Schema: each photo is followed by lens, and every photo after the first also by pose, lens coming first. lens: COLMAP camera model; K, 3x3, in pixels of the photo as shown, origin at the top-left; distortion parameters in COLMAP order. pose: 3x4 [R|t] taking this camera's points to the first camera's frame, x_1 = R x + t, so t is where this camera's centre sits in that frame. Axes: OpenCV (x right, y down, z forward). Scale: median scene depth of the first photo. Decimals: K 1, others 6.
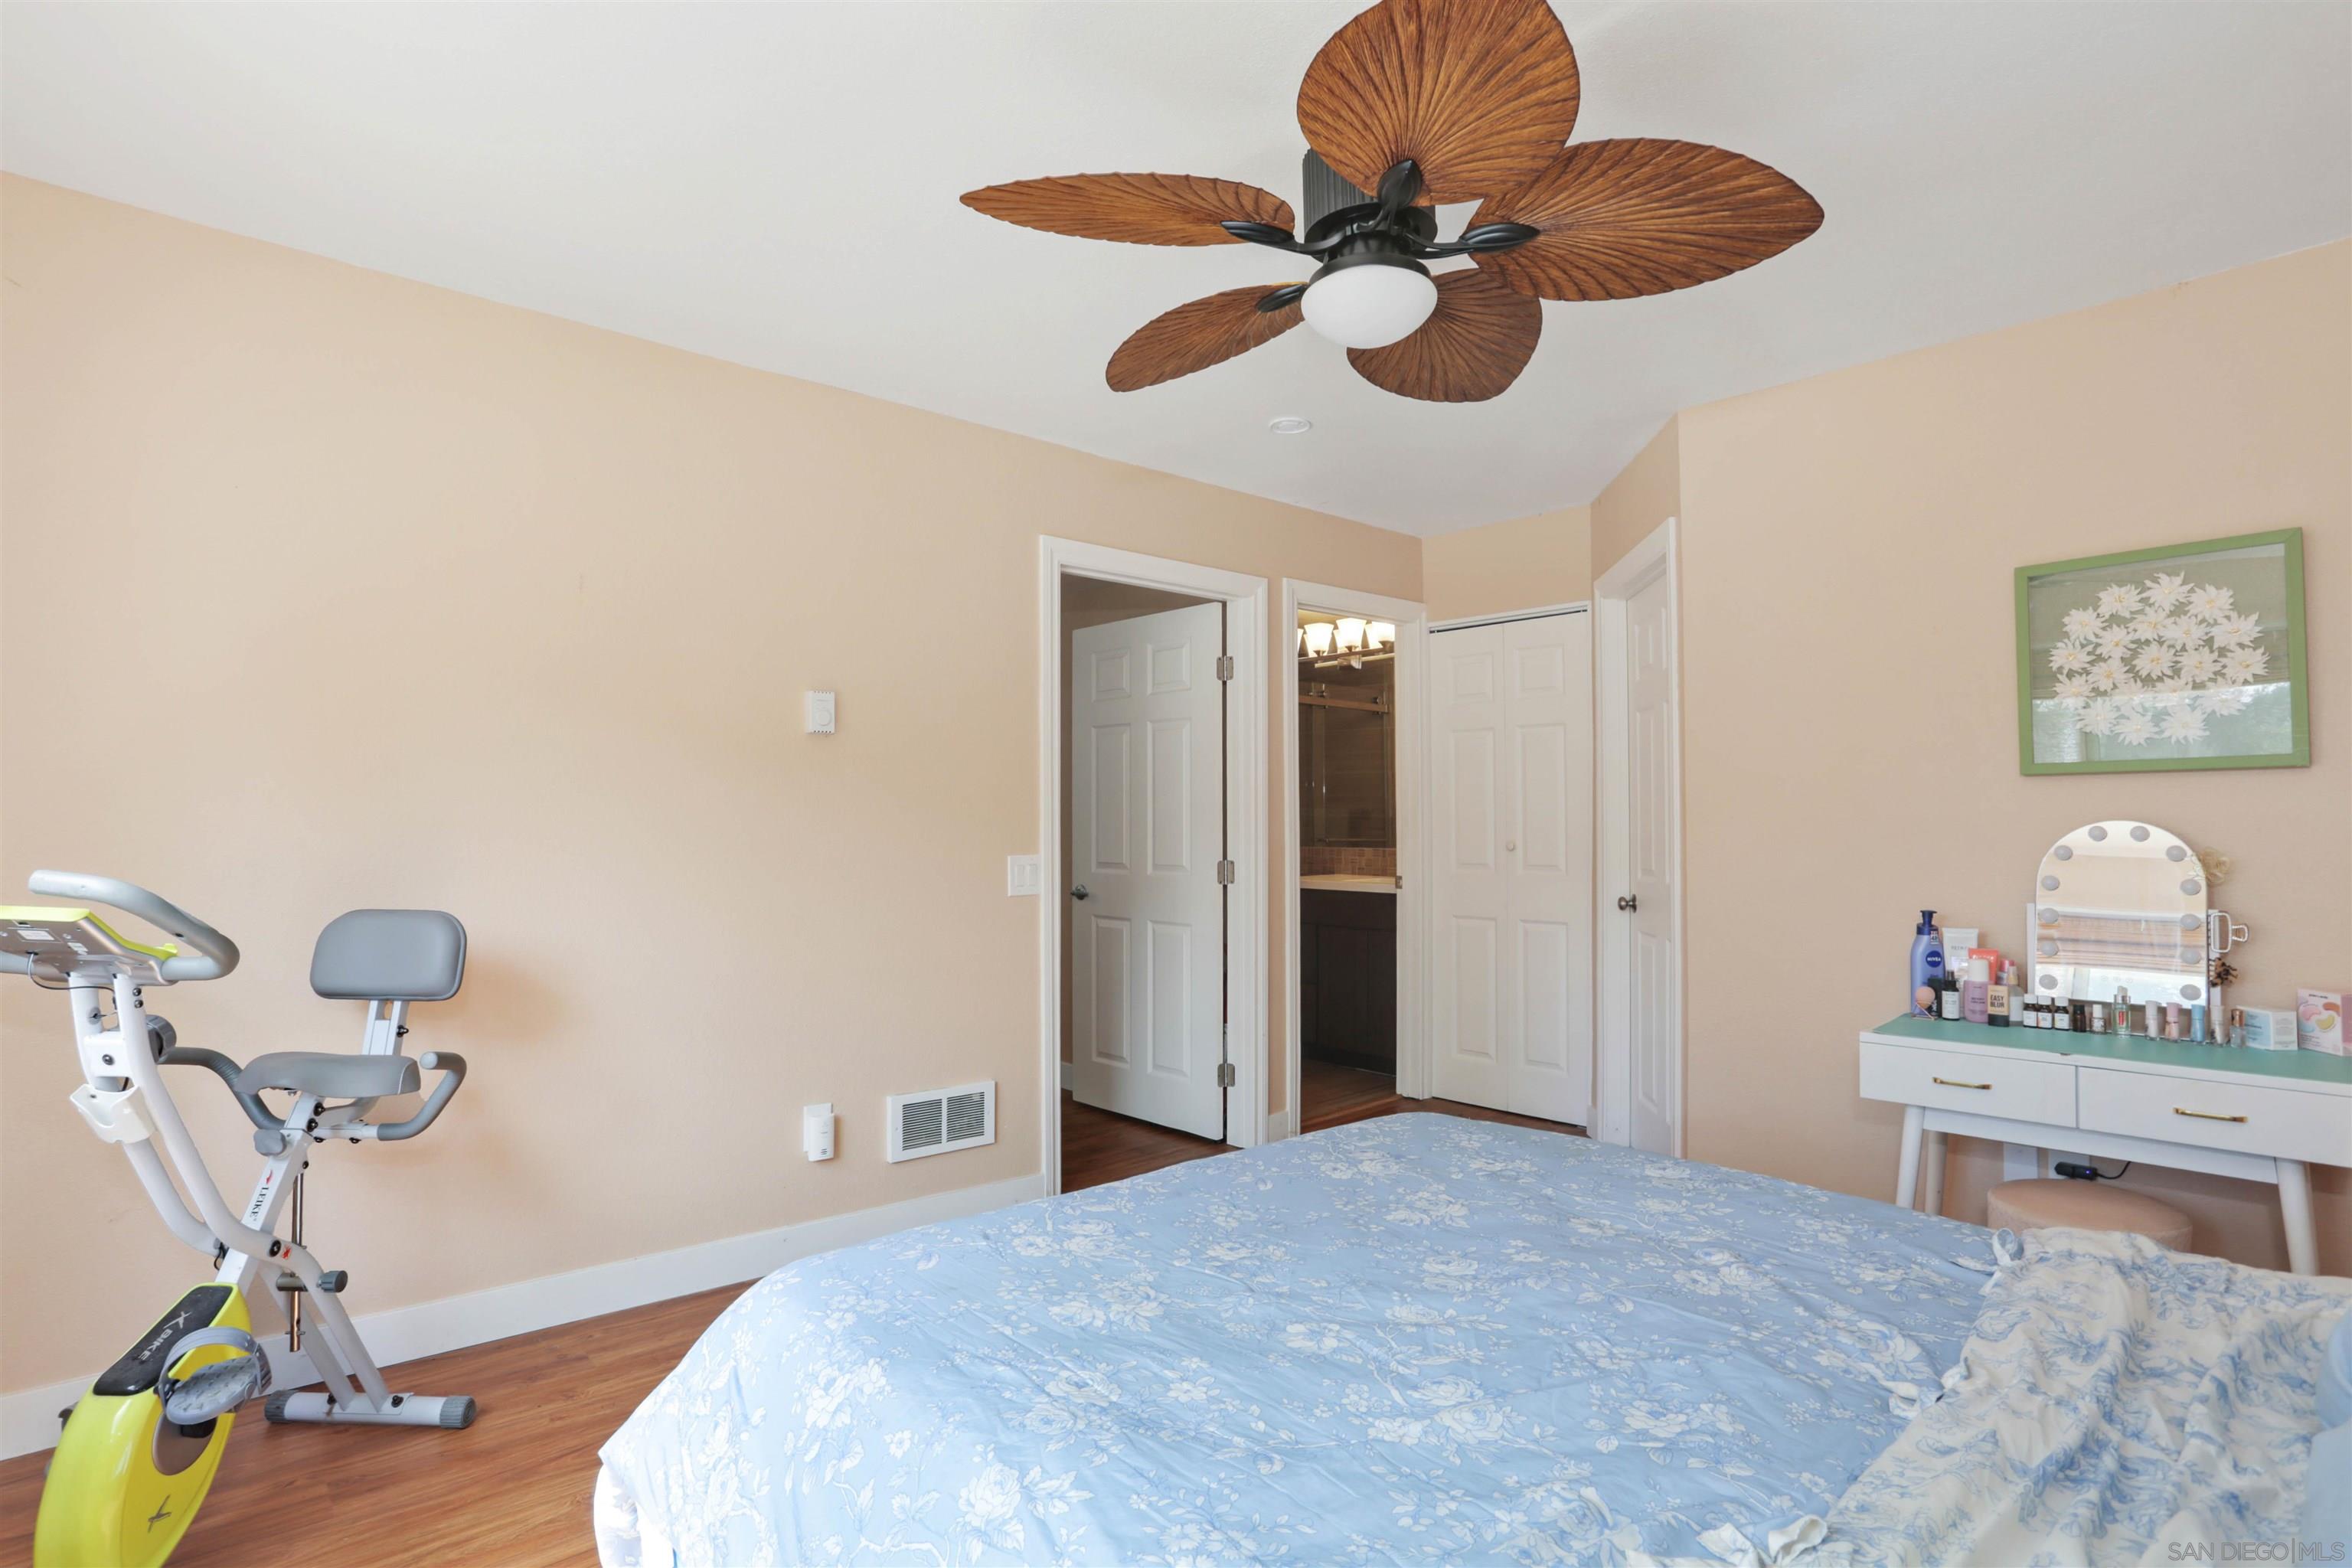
lens RADIAL K [[1151.4, 0, 1149.6], [0, 1151.4, 799.6], [0, 0, 1]] dist [-0.076782, 0.035914]
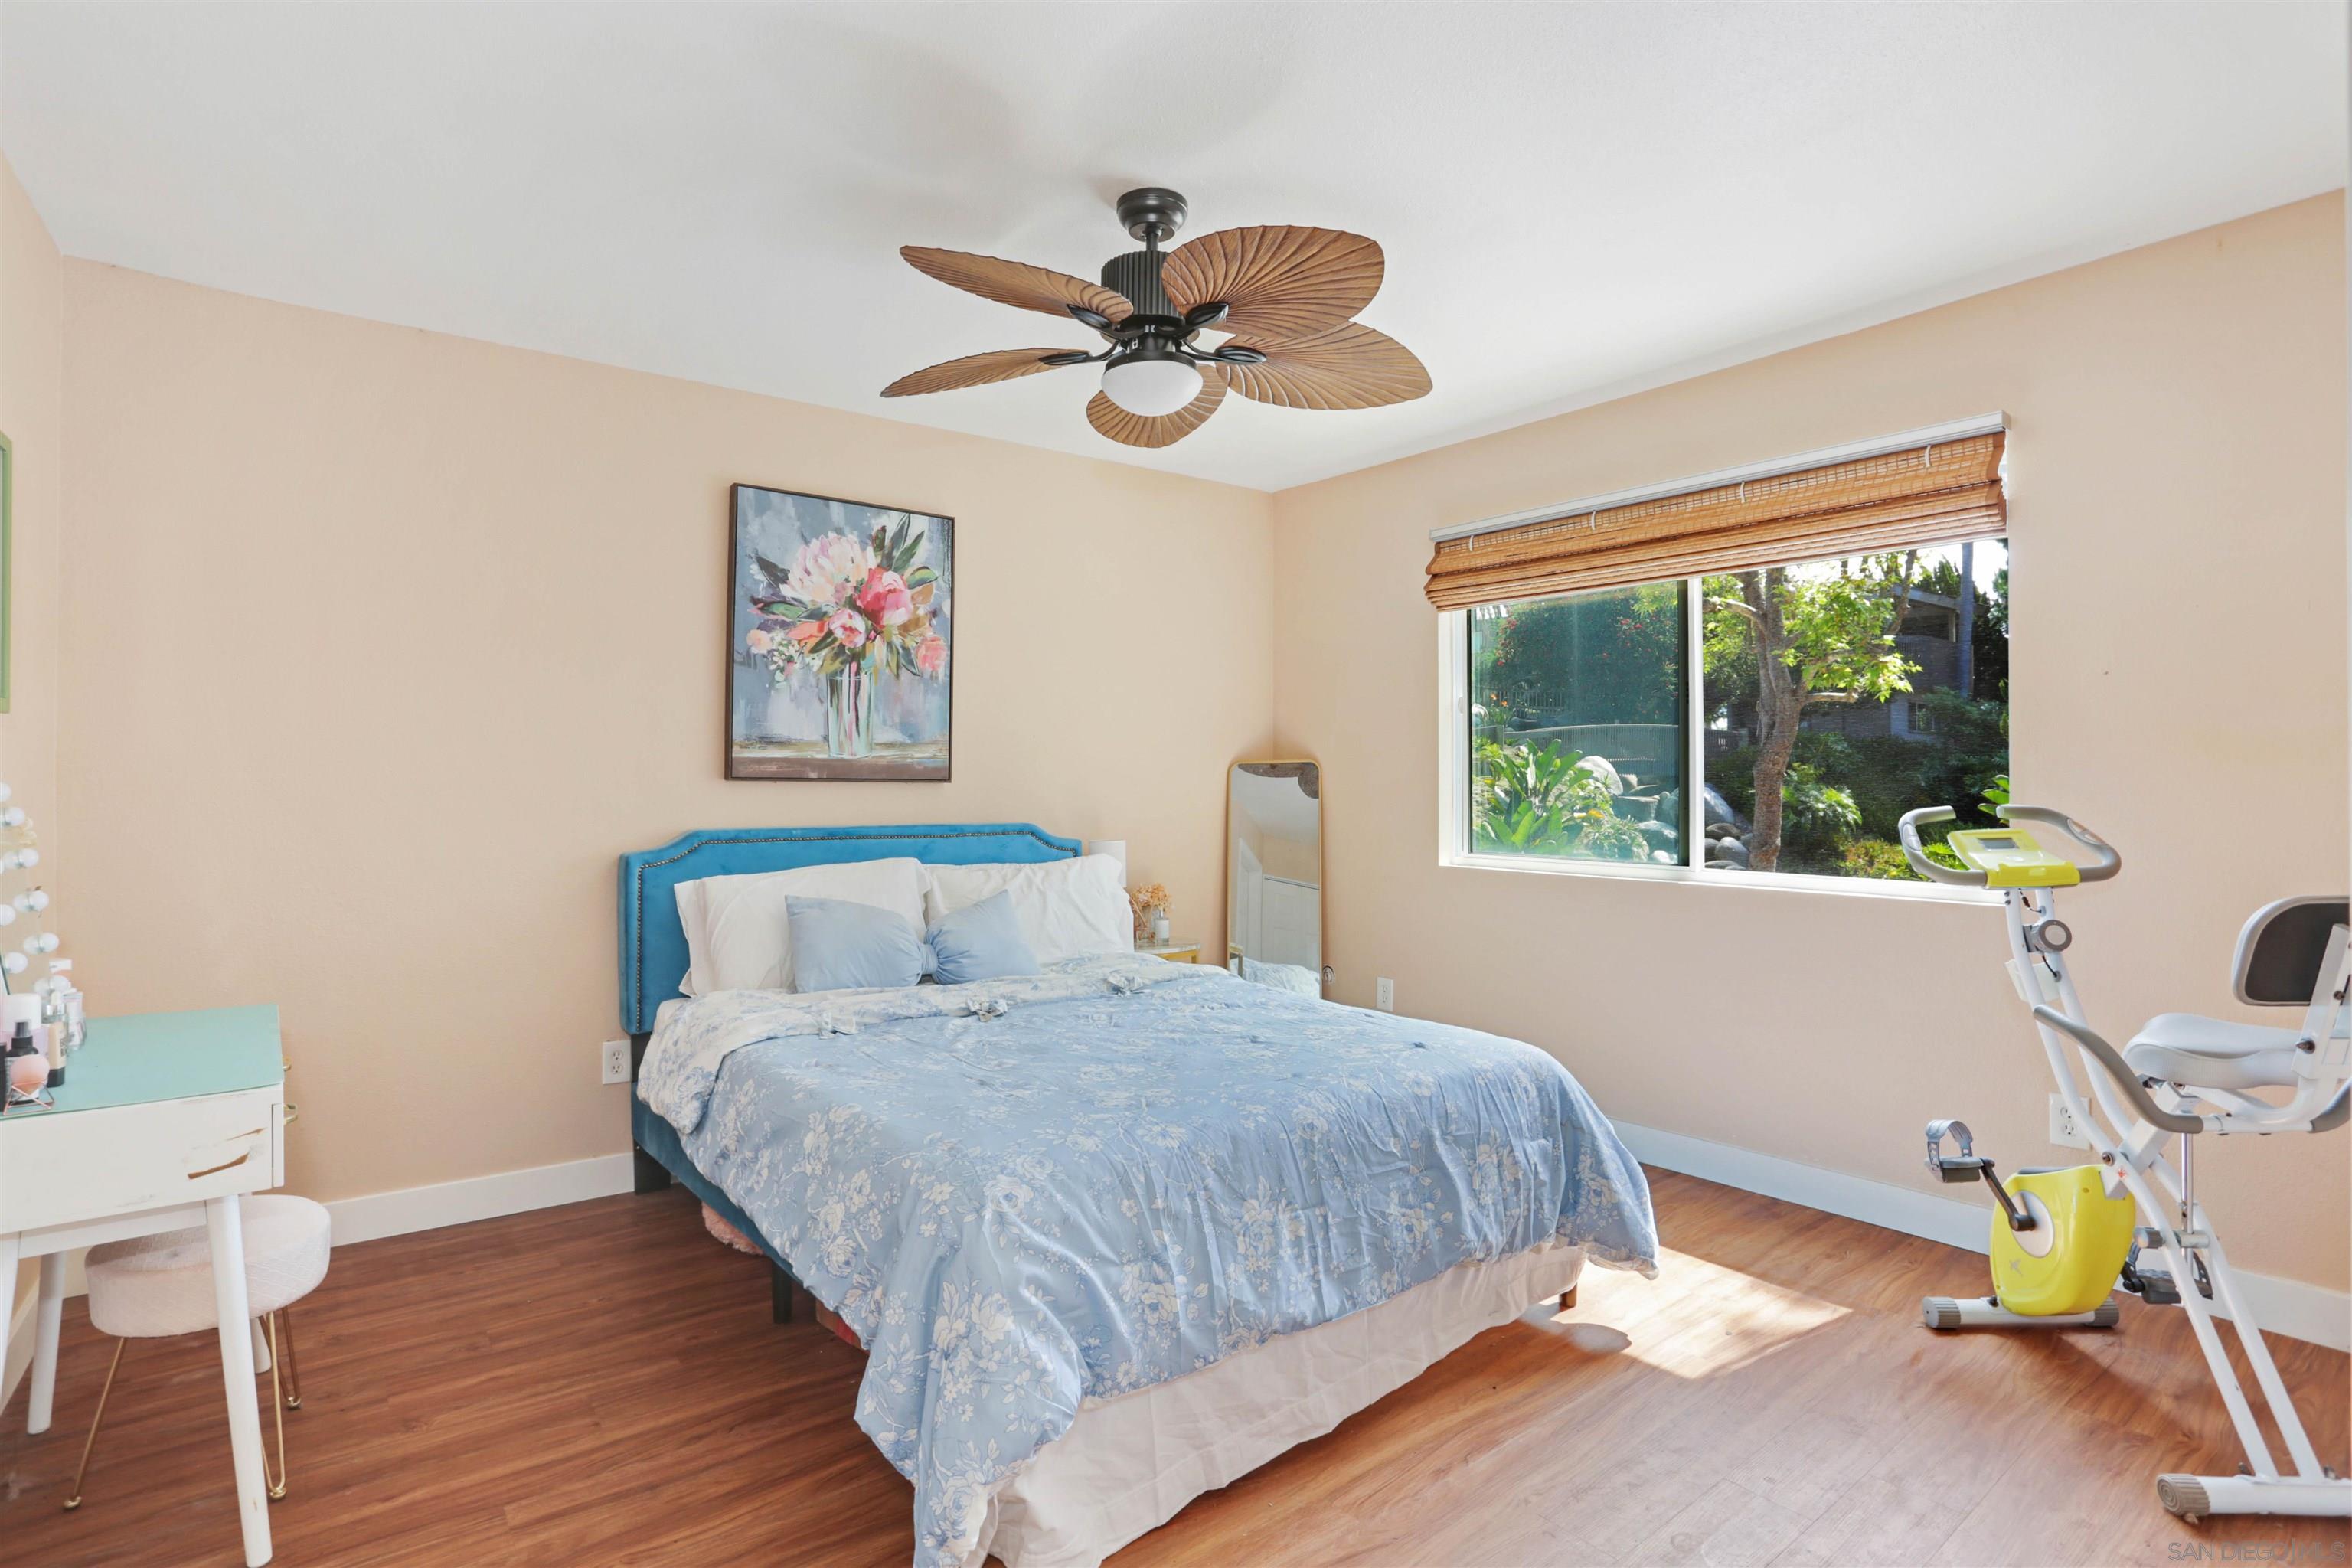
lens RADIAL K [[1147.4, 0, 1144.3], [0, 1147.4, 773.0], [0, 0, 1]] dist [-0.079618, 0.036606]
pose [[-0.996792, -0.003629, 0.079948, 0.090216], [-0.006346, 0.999410, -0.033749, 0.054692], [-0.079778, -0.034148, -0.996228, 2.132546]]
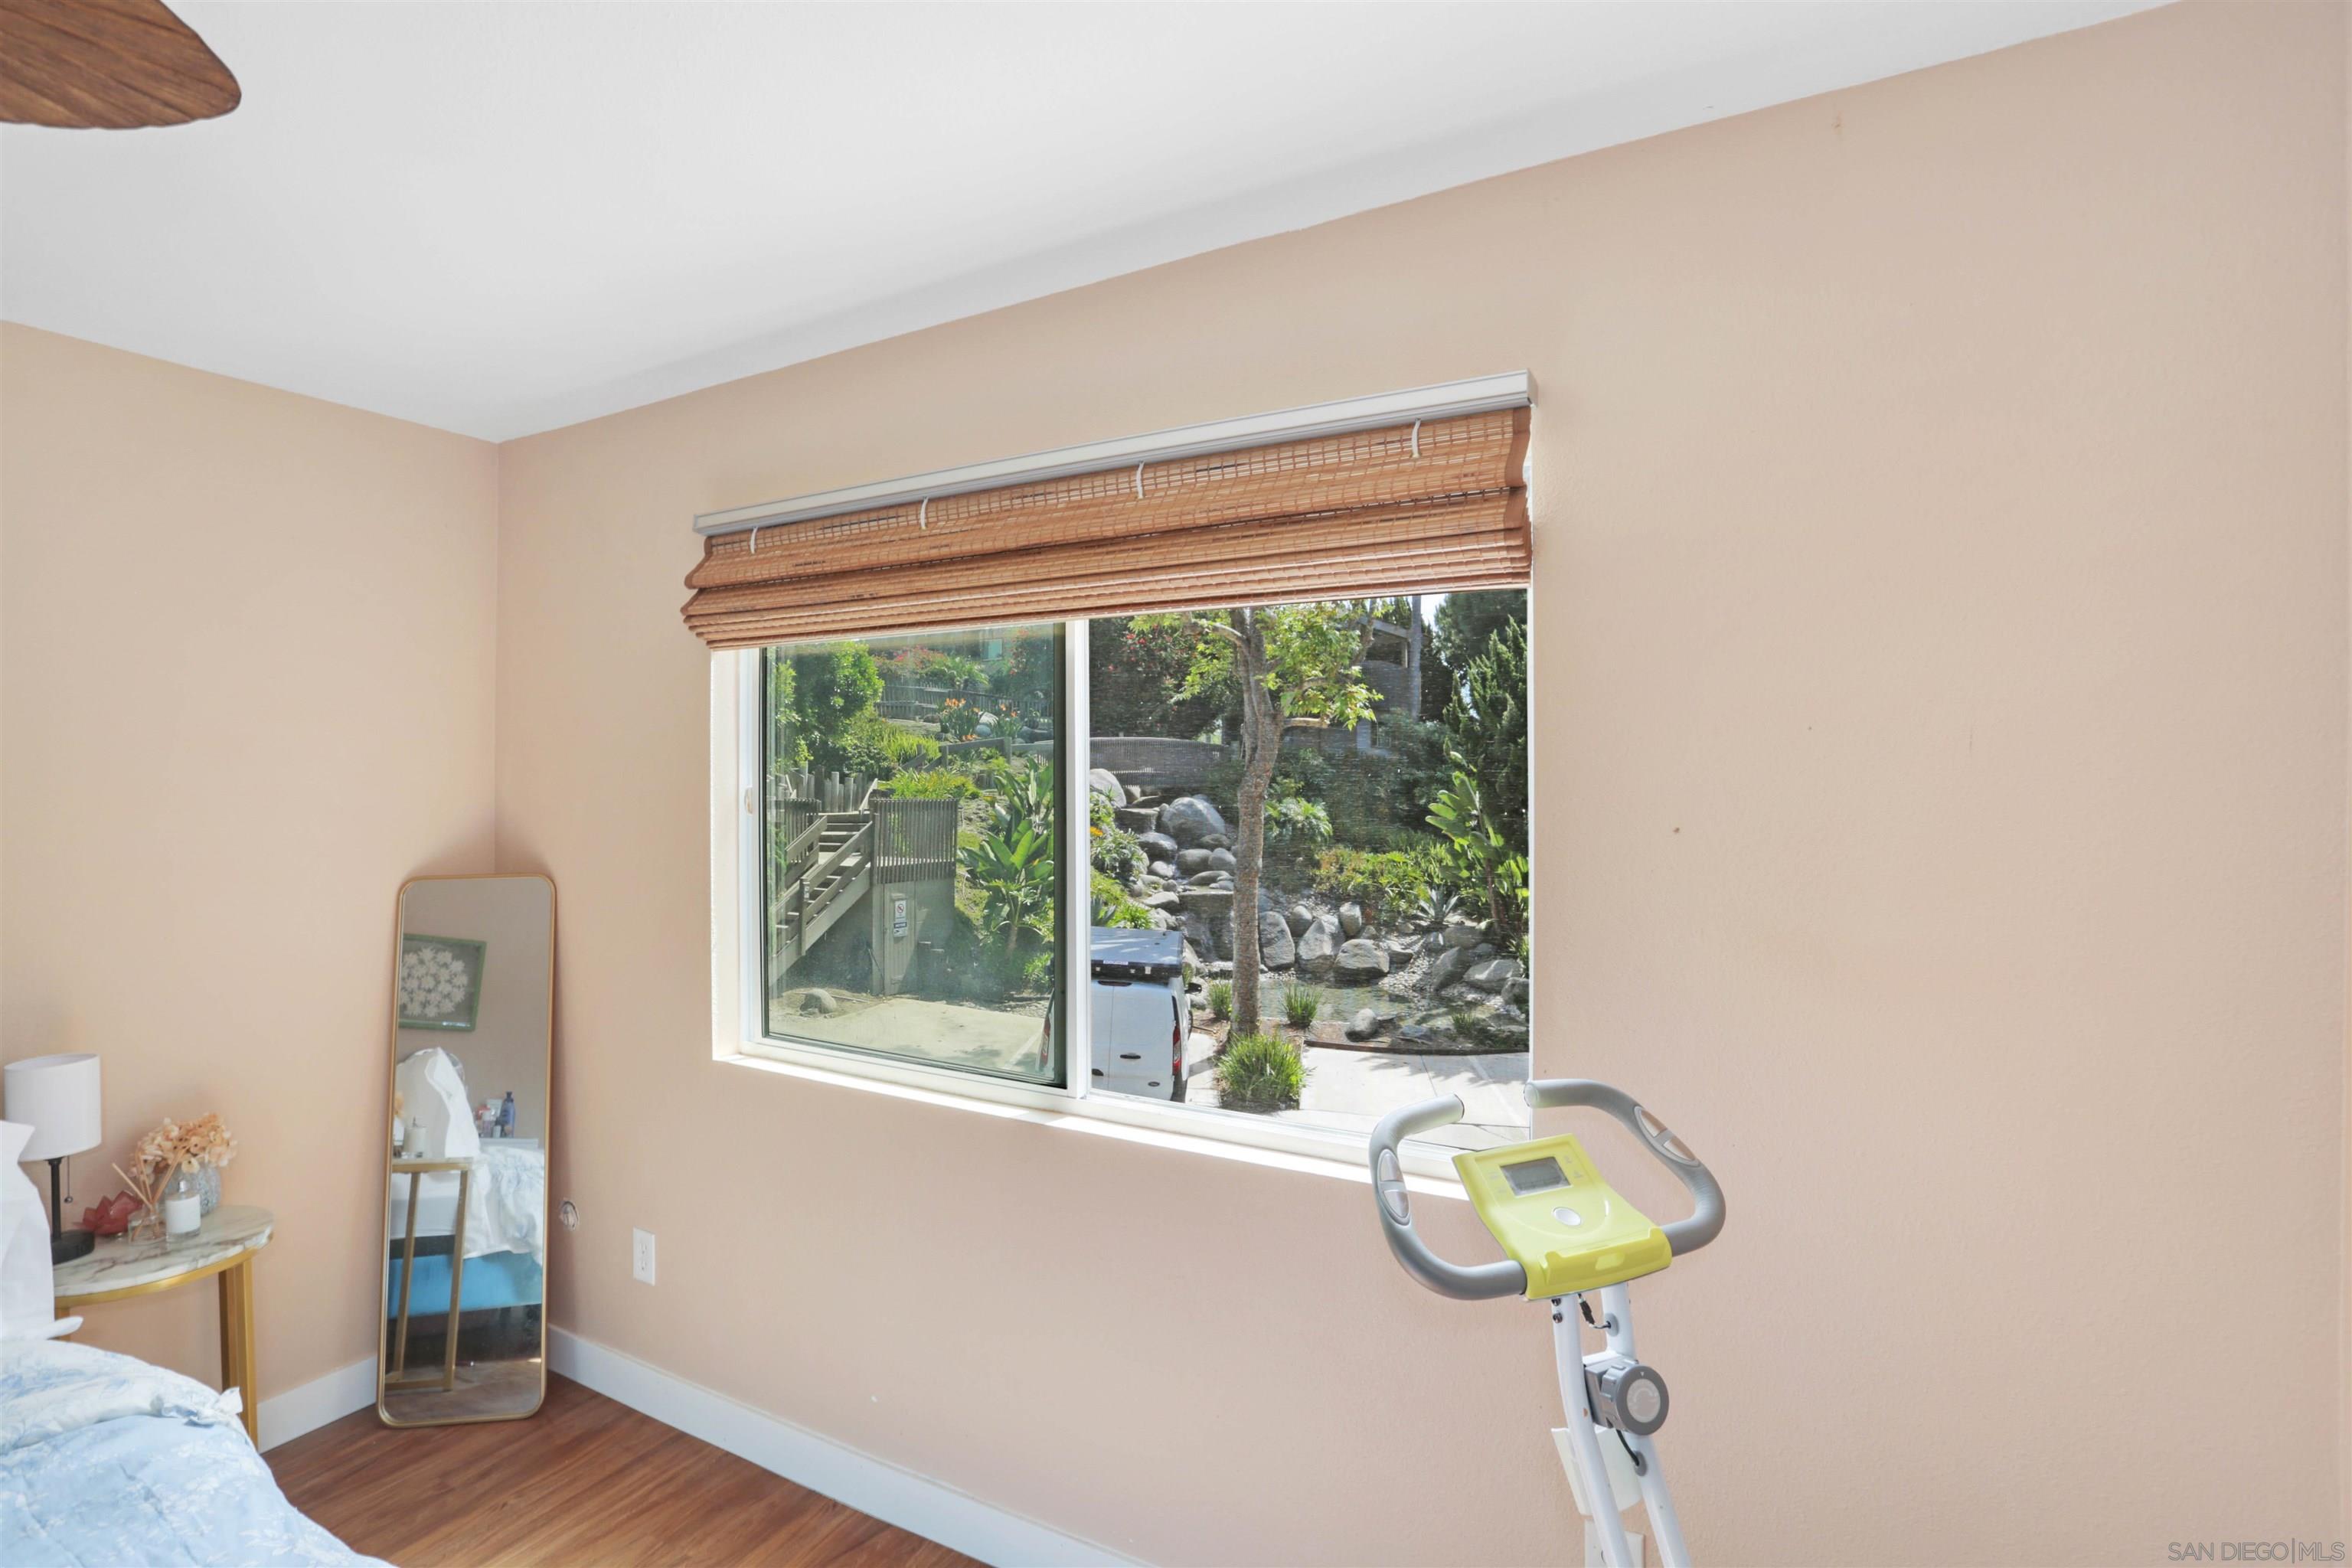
lens RADIAL K [[1147.4, 0, 1144.3], [0, 1147.4, 773.0], [0, 0, 1]] dist [-0.079618, 0.036606]
pose [[-0.947229, -0.006100, -0.320499, -0.346443], [0.005511, 0.999361, -0.035308, -0.132473], [0.320510, -0.035211, -0.946591, 1.355767]]
